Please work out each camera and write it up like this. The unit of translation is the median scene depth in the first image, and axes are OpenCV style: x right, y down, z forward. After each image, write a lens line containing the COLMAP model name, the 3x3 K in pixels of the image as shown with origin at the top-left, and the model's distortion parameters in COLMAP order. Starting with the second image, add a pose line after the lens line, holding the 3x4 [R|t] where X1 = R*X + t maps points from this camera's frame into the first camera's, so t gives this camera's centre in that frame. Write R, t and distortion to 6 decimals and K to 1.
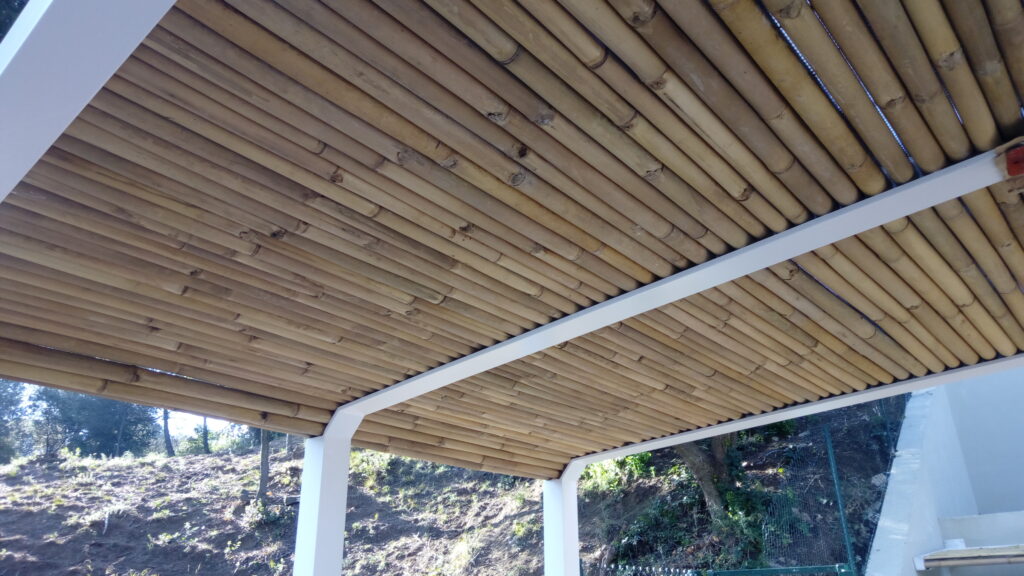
lens RADIAL K [[778.5, 0, 494.0], [0, 778.5, 289.2], [0, 0, 1]] dist [0.040640, -0.032740]
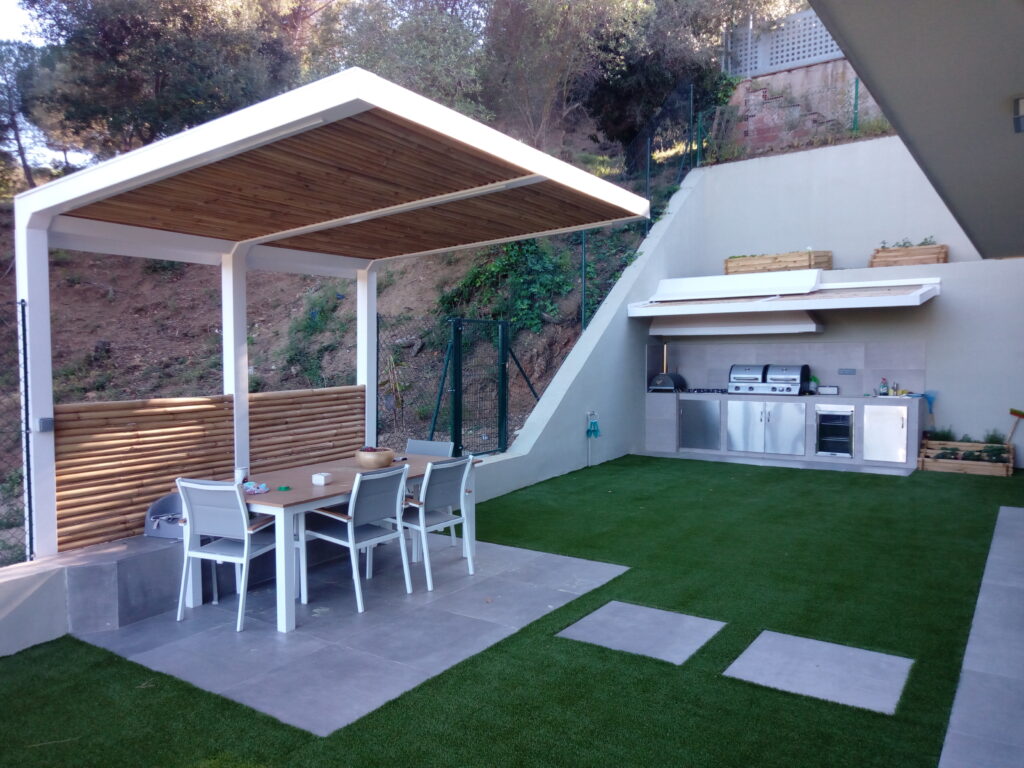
lens RADIAL K [[786.3, 0, 512.0], [0, 786.3, 384.0], [0, 0, 1]] dist [0.000030, 0.000226]
pose [[0.985928, -0.005060, 0.167095, 0.175803], [-0.067249, 0.903095, 0.424142, -0.487730], [-0.153049, -0.429410, 0.890047, -1.209436]]
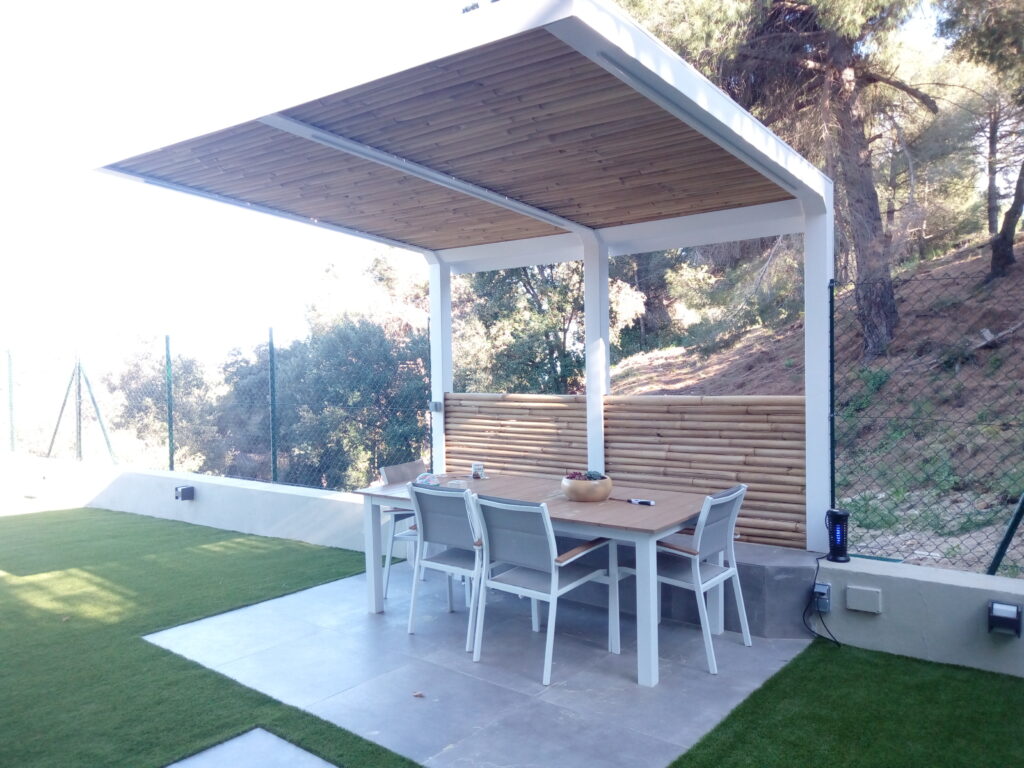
lens RADIAL K [[786.3, 0, 512.0], [0, 786.3, 384.0], [0, 0, 1]] dist [0.000030, 0.000226]
pose [[0.043642, 0.031999, -0.998535, 1.981449], [0.407336, 0.912067, 0.047031, 0.394208], [0.912235, -0.408791, 0.026770, 0.802773]]
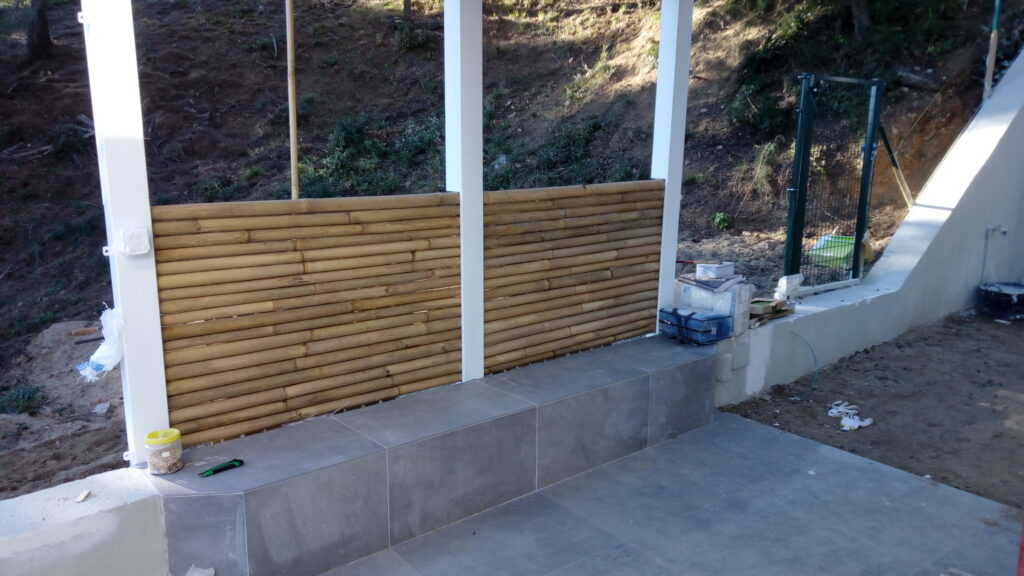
lens RADIAL K [[778.5, 0, 494.0], [0, 778.5, 289.2], [0, 0, 1]] dist [0.040640, -0.032740]
pose [[0.984837, 0.041087, -0.168549, 0.051717], [0.059531, 0.832522, 0.550784, -0.027922], [0.162950, -0.552466, 0.817453, -0.227608]]
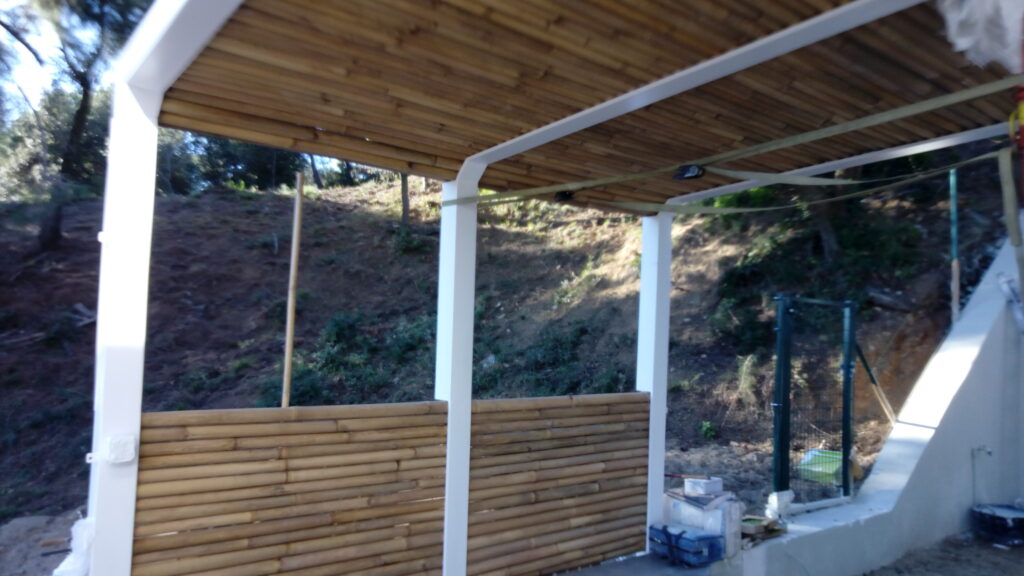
lens RADIAL K [[778.5, 0, 494.0], [0, 778.5, 289.2], [0, 0, 1]] dist [0.040640, -0.032740]
pose [[0.986502, 0.026886, -0.161524, 0.053160], [0.027843, 0.944522, 0.327267, -0.059538], [0.161362, -0.327347, 0.931024, -0.234259]]
